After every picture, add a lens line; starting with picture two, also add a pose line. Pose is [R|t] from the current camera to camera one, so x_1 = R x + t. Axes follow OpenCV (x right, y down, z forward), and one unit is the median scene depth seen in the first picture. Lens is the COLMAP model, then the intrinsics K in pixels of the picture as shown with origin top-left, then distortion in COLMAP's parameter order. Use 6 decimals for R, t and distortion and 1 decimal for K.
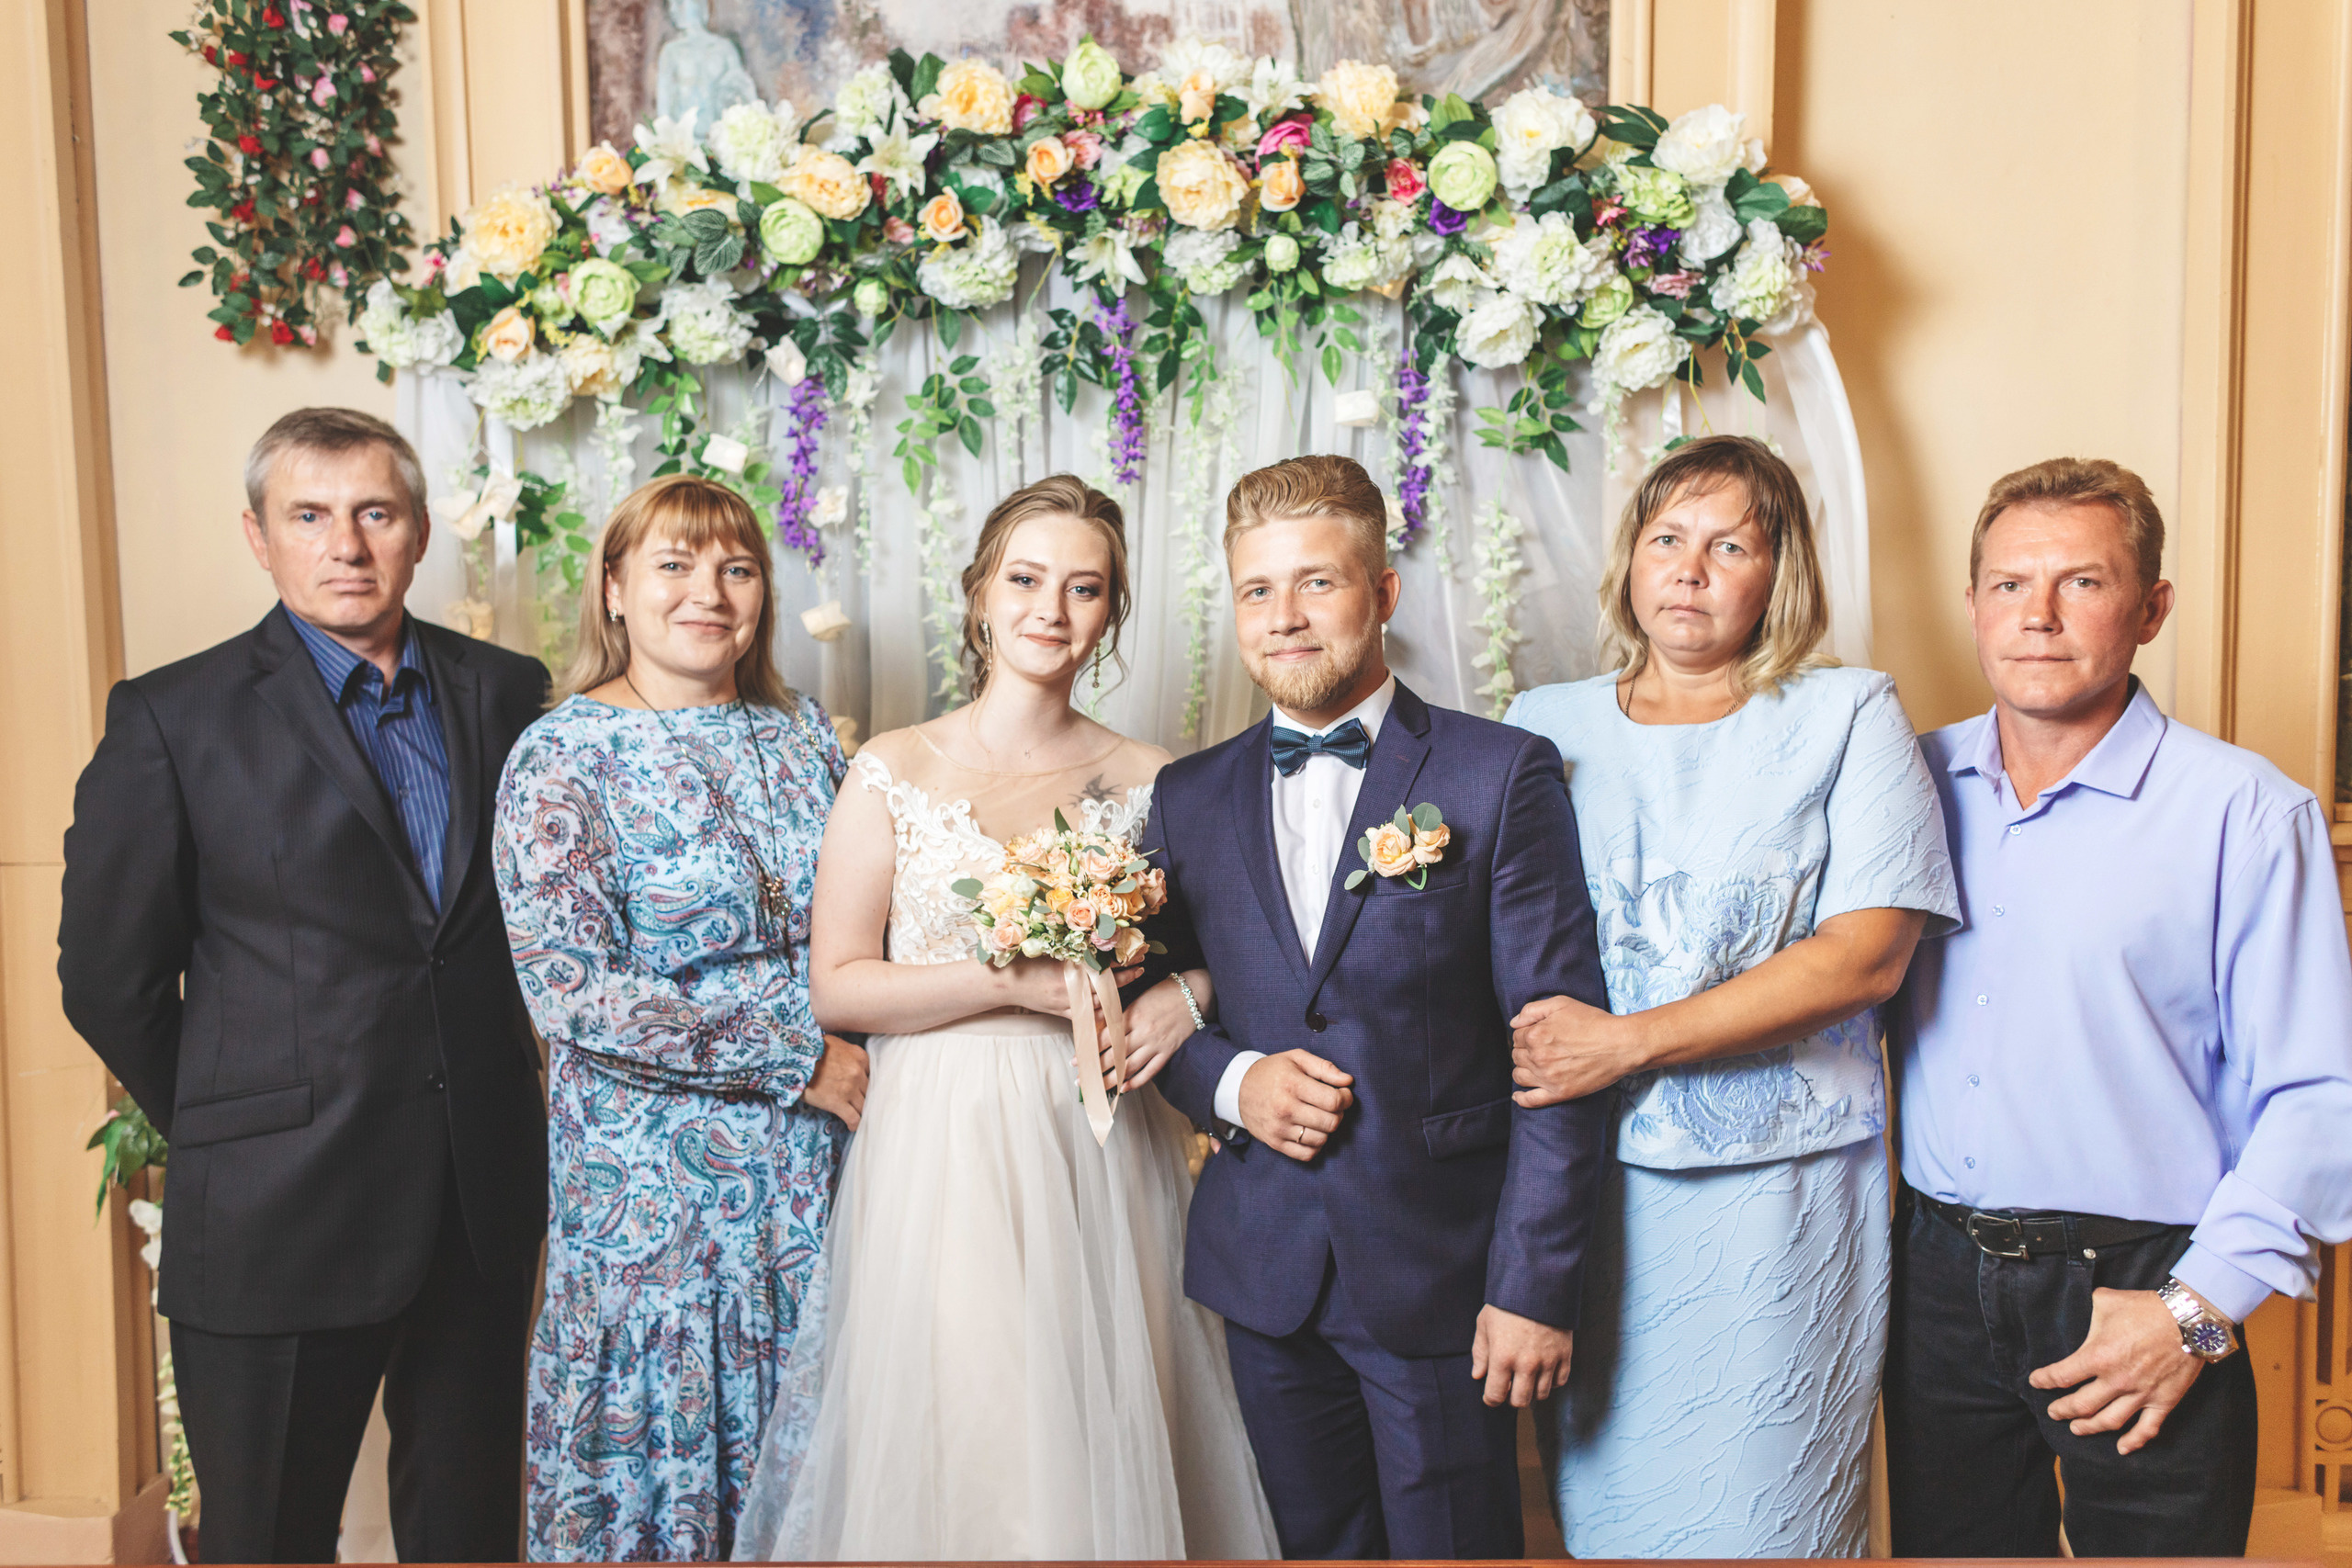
lens RADIAL K [[1890.2, 0, 1181.0], [0, 1890.2, 787.1], [0, 0, 1]] dist [-0.009783, -0.002385]
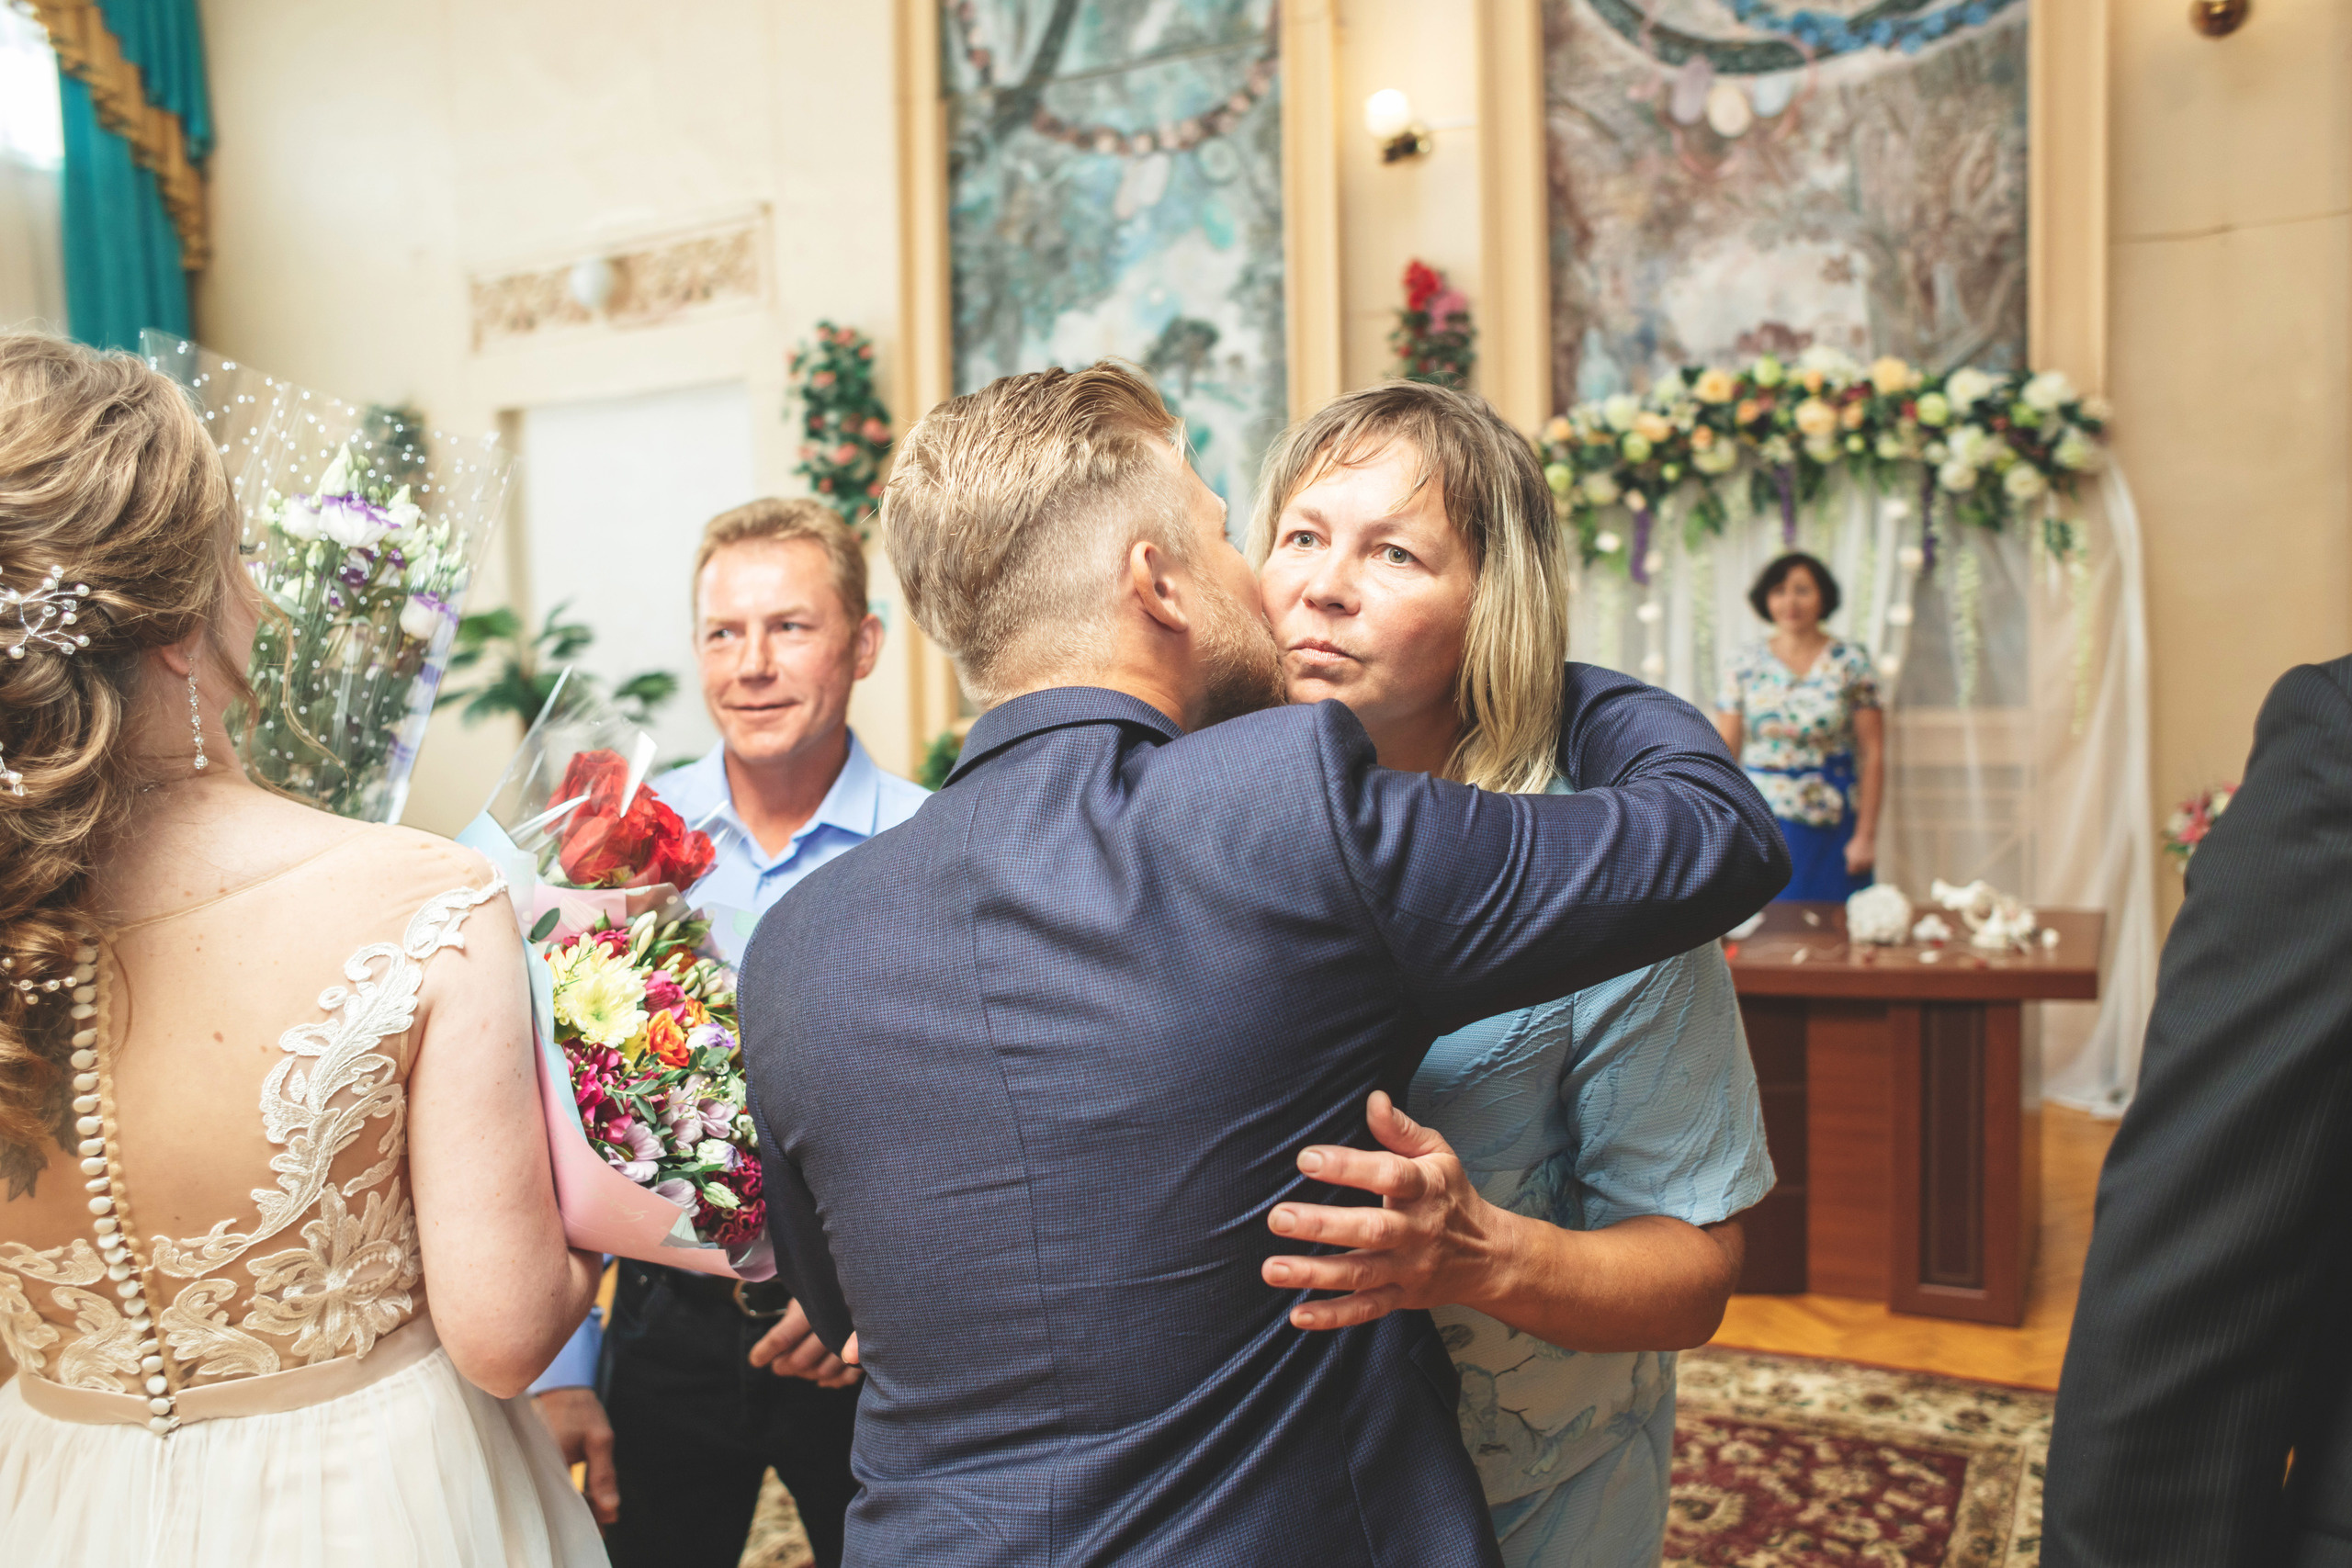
lens RADIAL K [[1890.2, 0, 1177.4], [0, 1890.2, 778.1], [0, 0, 1]] dist [-0.009783, -0.002385]
pose [[0.889642, 0.021496, -0.456153, 0.366481], [-0.011020, 0.999611, 0.025615, 0.063252], [0.456526, -0.017761, 0.889533, -1.359799]]
